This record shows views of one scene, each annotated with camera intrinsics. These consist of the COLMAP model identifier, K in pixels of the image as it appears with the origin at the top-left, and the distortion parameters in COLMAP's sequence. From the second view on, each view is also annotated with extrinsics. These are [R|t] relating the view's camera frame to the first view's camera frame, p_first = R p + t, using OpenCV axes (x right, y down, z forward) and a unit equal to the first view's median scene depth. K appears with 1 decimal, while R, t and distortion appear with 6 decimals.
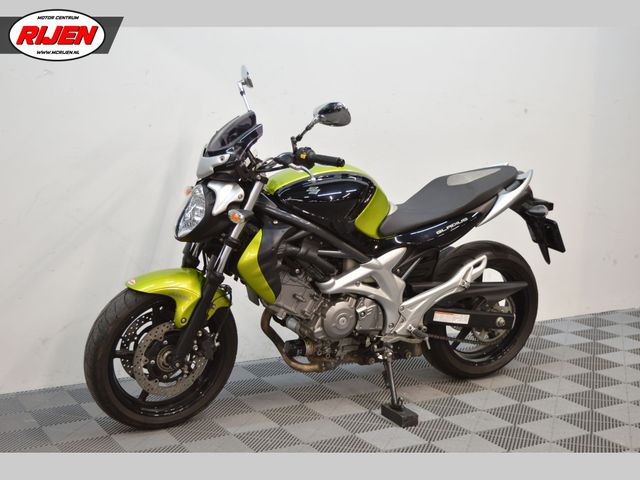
lens RADIAL K [[1021.0, 0, 317.2], [0, 1021.0, 240.3], [0, 0, 1]] dist [-0.095696, 0.000000]
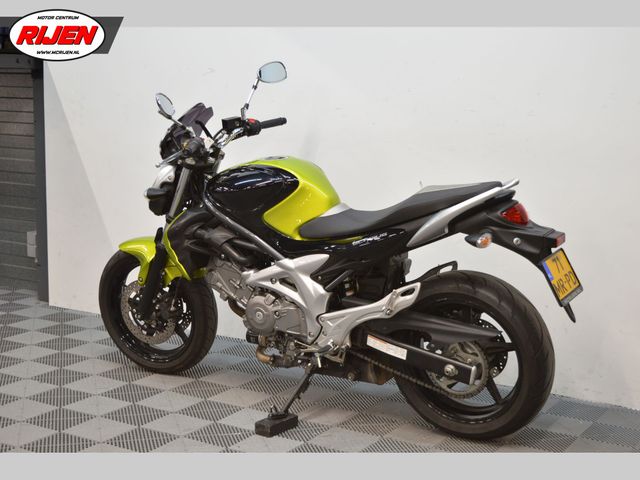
lens RADIAL K [[1021.0, 0, 317.8], [0, 1021.0, 242.4], [0, 0, 1]] dist [-0.095696, 0.000000]
pose [[0.486281, 0.128329, -0.864328, 0.894221], [-0.147545, 0.987013, 0.063534, -0.061960], [0.861256, 0.096632, 0.498900, 0.541131]]
